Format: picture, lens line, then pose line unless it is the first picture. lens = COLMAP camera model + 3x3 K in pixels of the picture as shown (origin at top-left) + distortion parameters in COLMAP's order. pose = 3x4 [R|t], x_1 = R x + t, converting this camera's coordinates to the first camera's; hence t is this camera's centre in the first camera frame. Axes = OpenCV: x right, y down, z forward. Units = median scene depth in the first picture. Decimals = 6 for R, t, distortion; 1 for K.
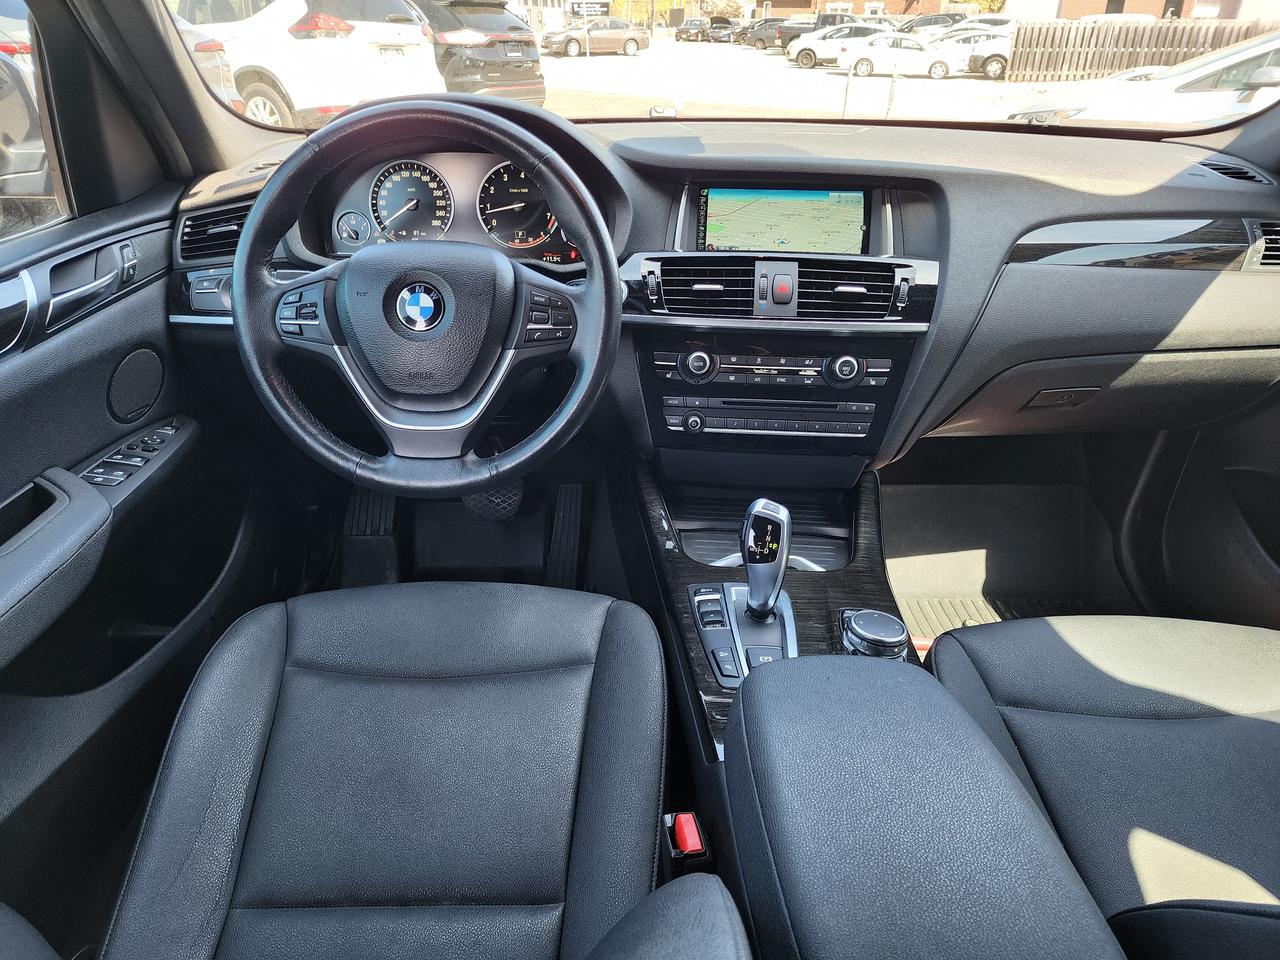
lens RADIAL K [[850.2, 0, 631.3], [0, 850.2, 473.0], [0, 0, 1]] dist [0.082808, -0.074072]
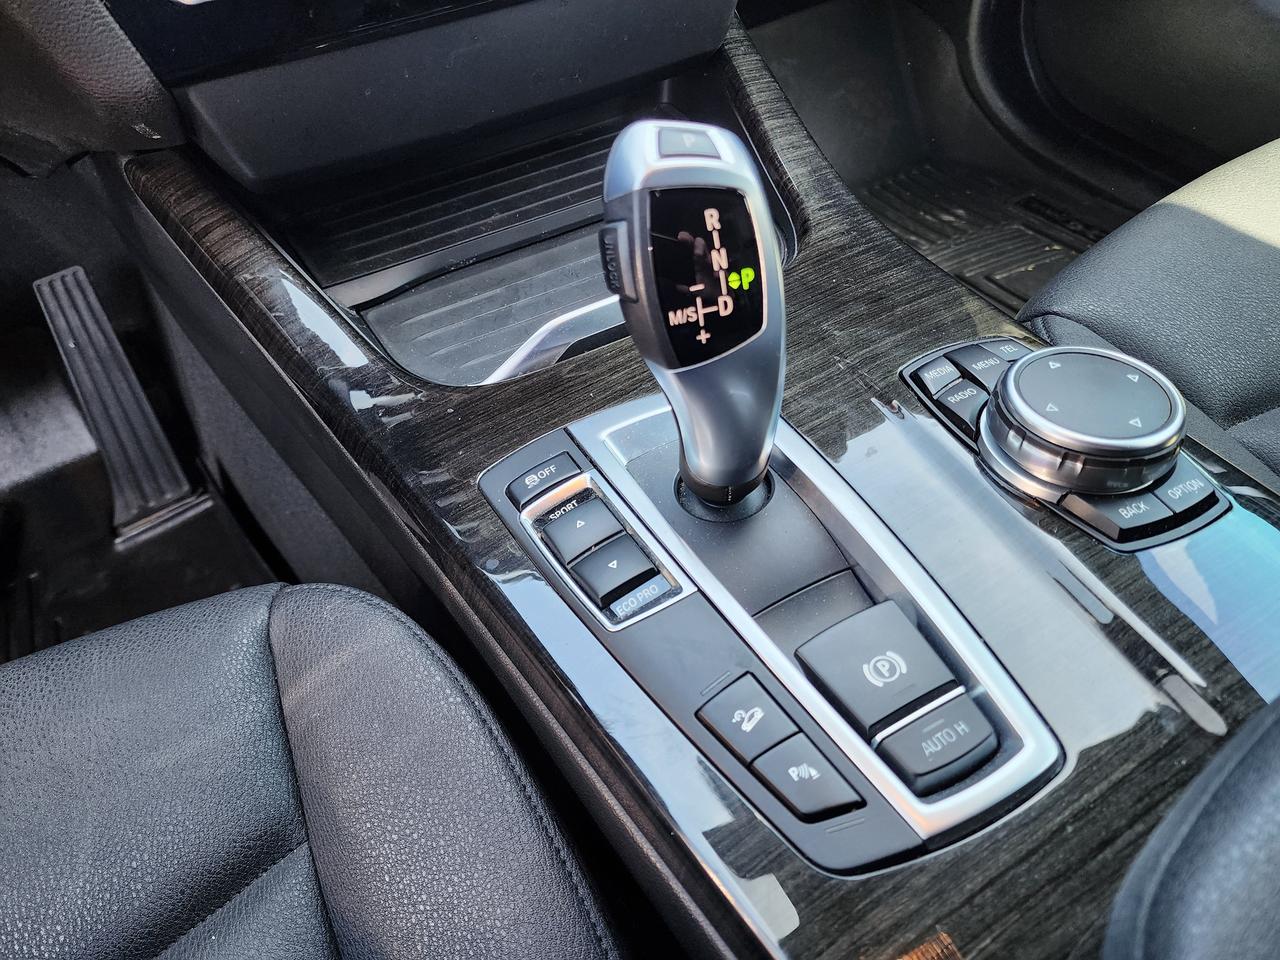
lens RADIAL K [[850.2, 0, 631.3], [0, 850.2, 473.0], [0, 0, 1]] dist [0.082808, -0.074072]
pose [[0.857220, -0.432532, 0.279445, 0.023836], [0.301613, 0.861565, 0.408332, 0.011976], [-0.417377, -0.265747, 0.869008, 0.626113]]
